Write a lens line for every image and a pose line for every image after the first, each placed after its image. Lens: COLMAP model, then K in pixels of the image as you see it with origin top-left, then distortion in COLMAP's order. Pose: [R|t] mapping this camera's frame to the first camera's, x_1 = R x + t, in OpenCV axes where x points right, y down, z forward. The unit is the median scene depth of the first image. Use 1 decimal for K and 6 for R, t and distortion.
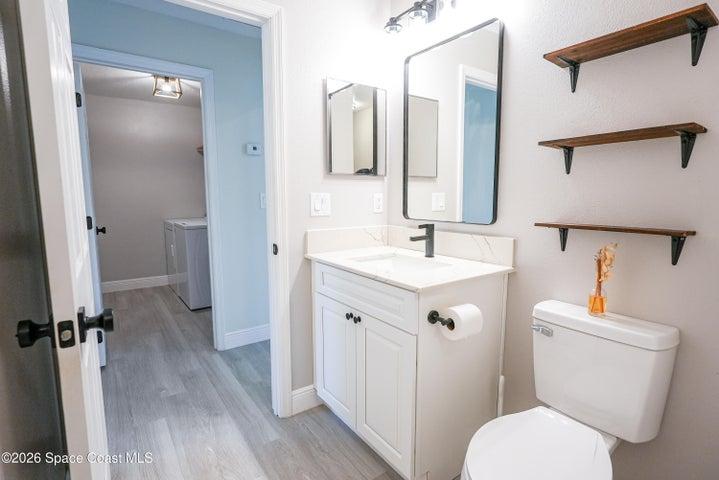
lens RADIAL K [[346.8, 0, 359.5], [0, 346.8, 240.0], [0, 0, 1]] dist [0.001667, 0.000407]
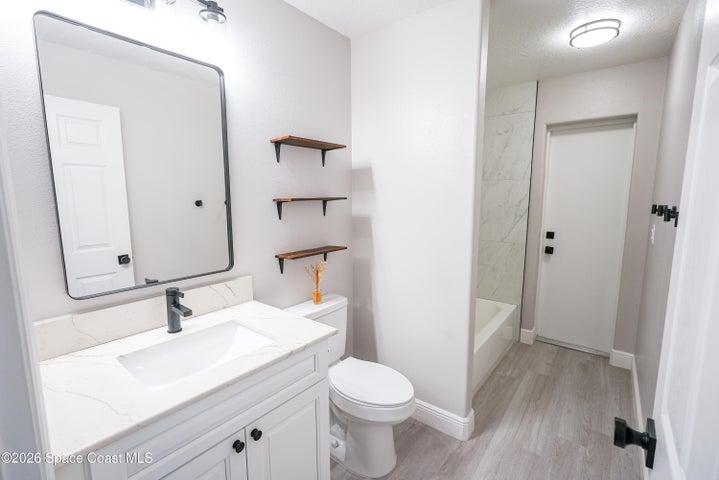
lens RADIAL K [[329.1, 0, 359.5], [0, 329.1, 240.0], [0, 0, 1]] dist [0.002151, 0.000500]
pose [[-0.275904, -0.132079, 0.952067, -0.539131], [0.120166, 0.978003, 0.170500, -0.209336], [-0.953644, 0.161447, -0.253964, 0.726176]]
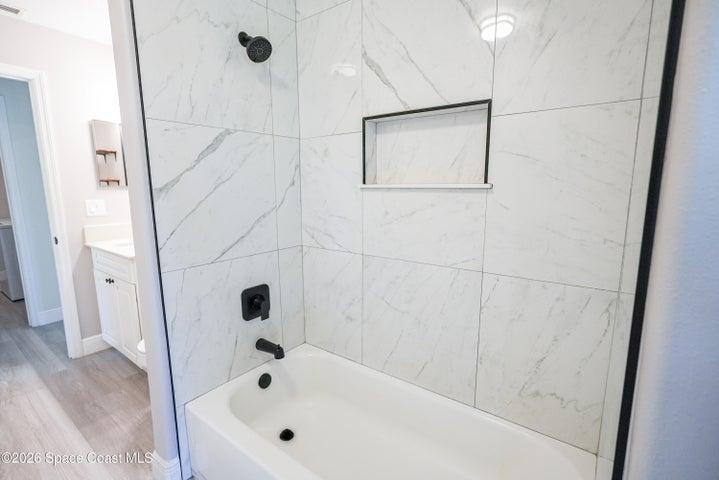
lens RADIAL K [[329.1, 0, 359.5], [0, 329.1, 240.0], [0, 0, 1]] dist [0.002151, 0.000500]
pose [[0.955708, -0.054111, 0.289298, 0.526878], [0.044425, 0.998214, 0.039947, 0.023636], [-0.290943, -0.025325, 0.956405, -0.620428]]
